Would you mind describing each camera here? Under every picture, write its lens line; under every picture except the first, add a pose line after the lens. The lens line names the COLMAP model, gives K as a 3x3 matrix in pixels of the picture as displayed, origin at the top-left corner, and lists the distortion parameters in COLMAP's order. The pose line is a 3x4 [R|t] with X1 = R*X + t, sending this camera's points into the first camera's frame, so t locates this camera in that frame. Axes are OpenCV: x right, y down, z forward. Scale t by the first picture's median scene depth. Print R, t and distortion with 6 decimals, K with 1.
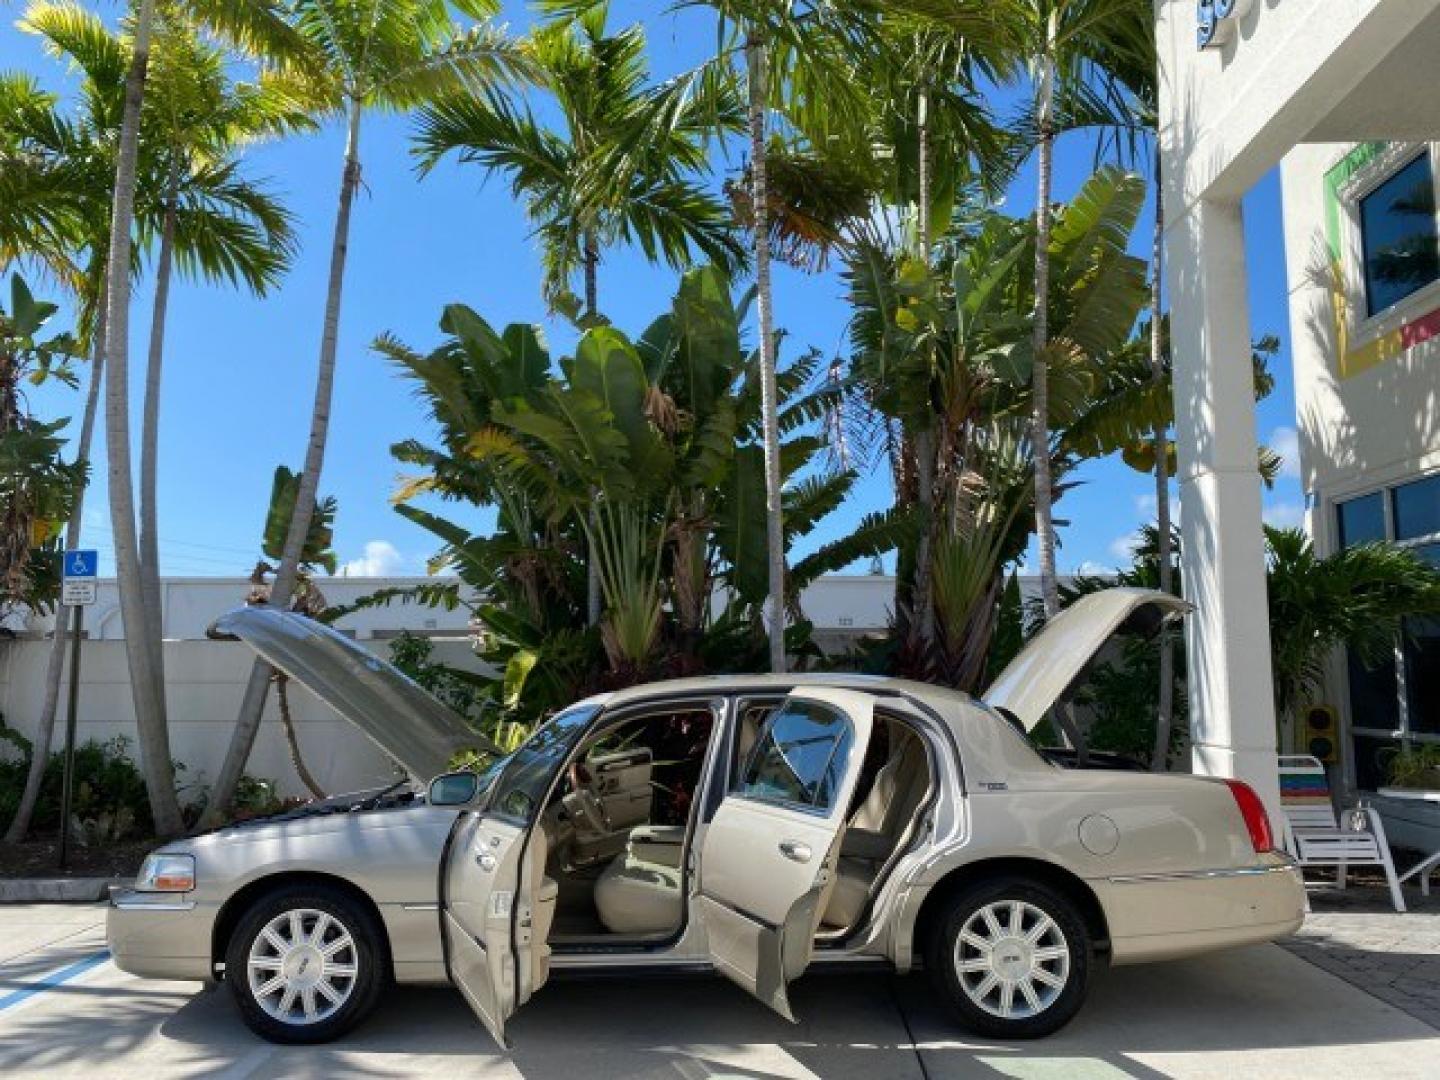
lens RADIAL K [[1117.2, 0, 719.9], [0, 1117.2, 535.8], [0, 0, 1]] dist [0.008969, -0.000839]
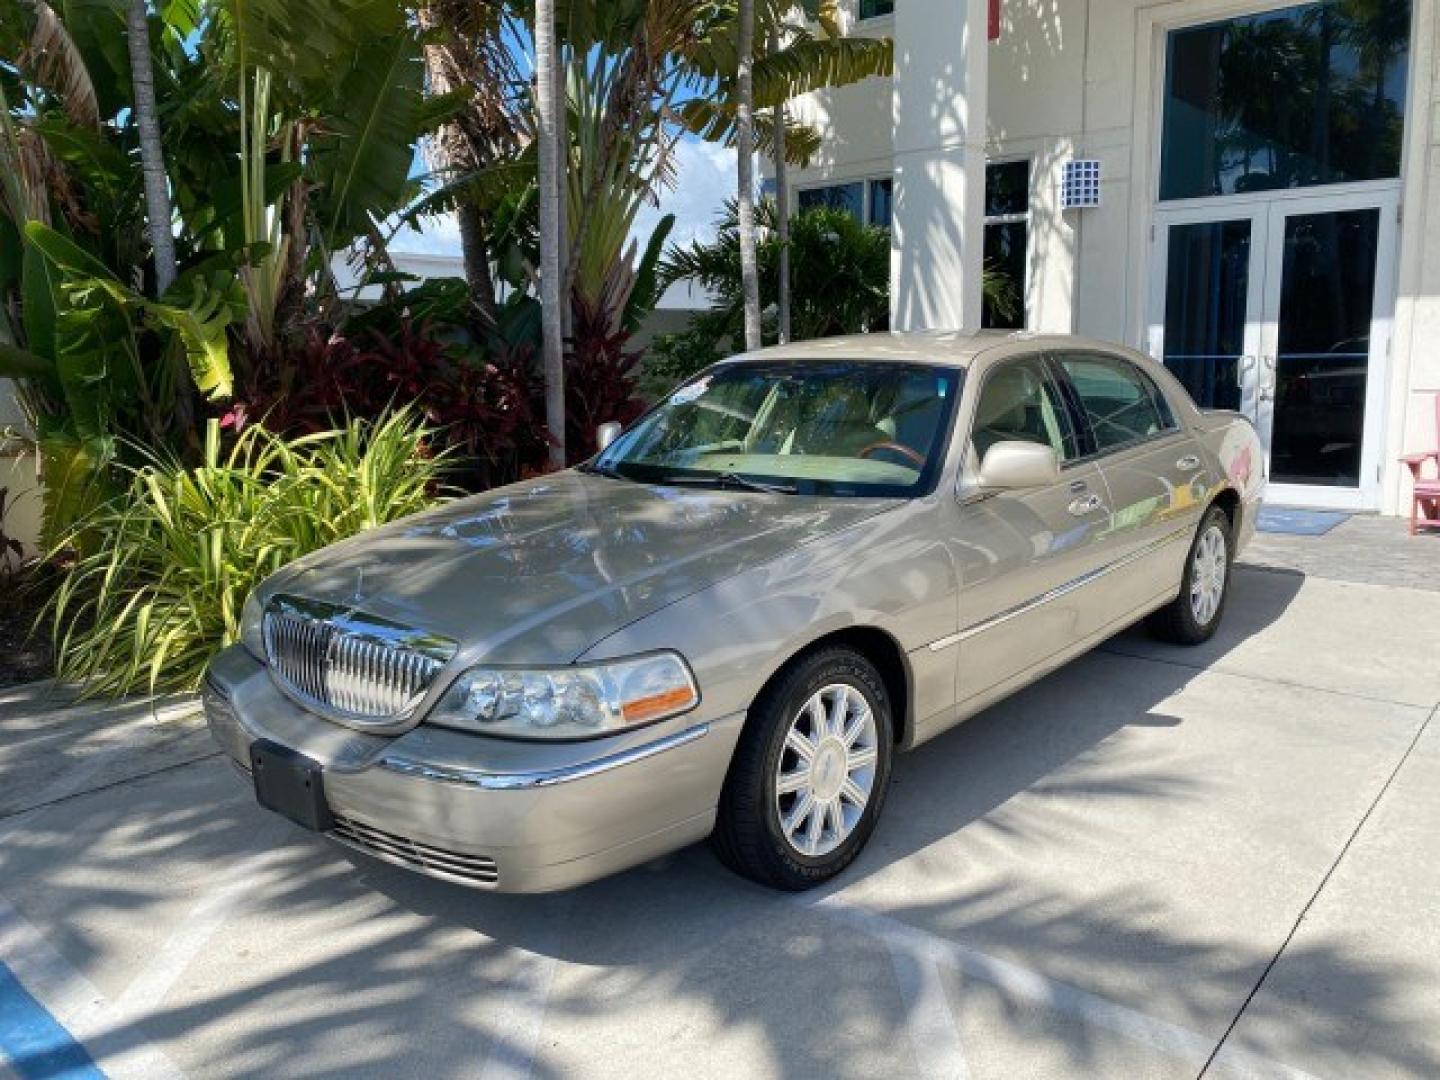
lens RADIAL K [[1119.8, 0, 718.1], [0, 1119.8, 540.6], [0, 0, 1]] dist [0.014809, -0.013398]
pose [[0.627389, -0.138739, 0.766247, -0.451052], [-0.078951, 0.967597, 0.239840, 0.053657], [-0.774693, -0.210970, 0.596106, 0.350778]]
